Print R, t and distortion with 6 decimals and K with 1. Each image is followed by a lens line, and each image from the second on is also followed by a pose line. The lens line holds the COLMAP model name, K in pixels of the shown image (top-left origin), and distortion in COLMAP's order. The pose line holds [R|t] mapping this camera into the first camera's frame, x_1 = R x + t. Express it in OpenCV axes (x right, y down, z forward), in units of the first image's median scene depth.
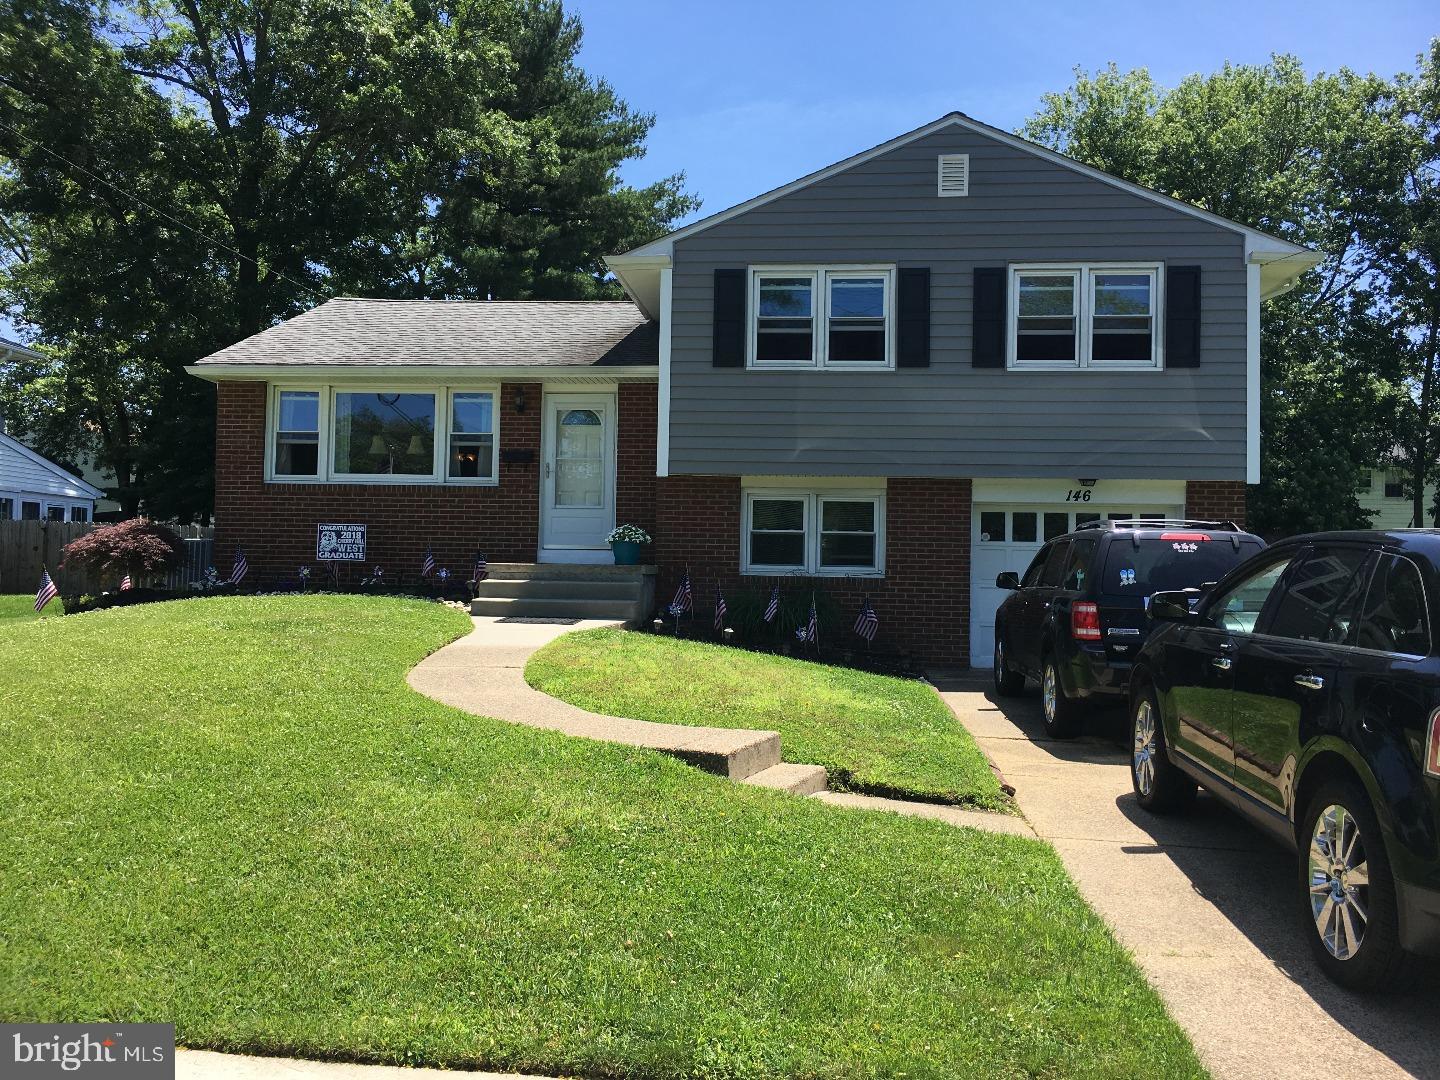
lens RADIAL K [[1145.8, 0, 720.0], [0, 1145.8, 540.0], [0, 0, 1]] dist [0.074766, -0.098803]
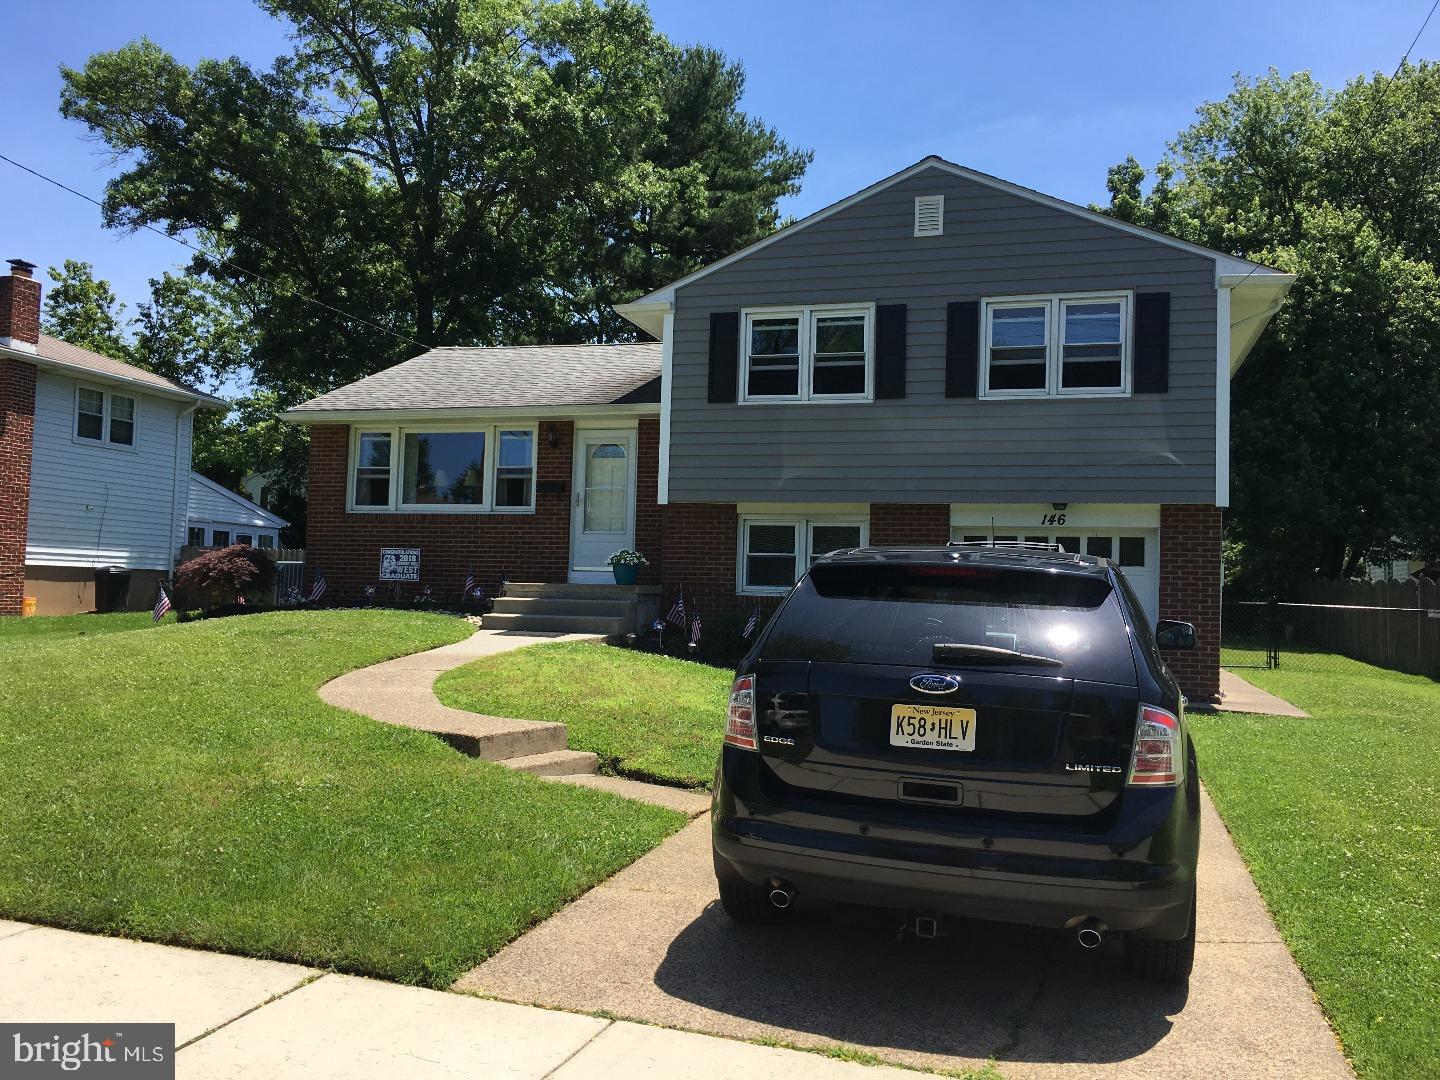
lens RADIAL K [[1145.8, 0, 720.0], [0, 1145.8, 540.0], [0, 0, 1]] dist [0.074766, -0.098803]
pose [[0.982217, -0.002608, -0.187733, 0.208646], [-0.001721, 0.999736, -0.022894, 0.003498], [0.187743, 0.022810, 0.981953, -0.059240]]
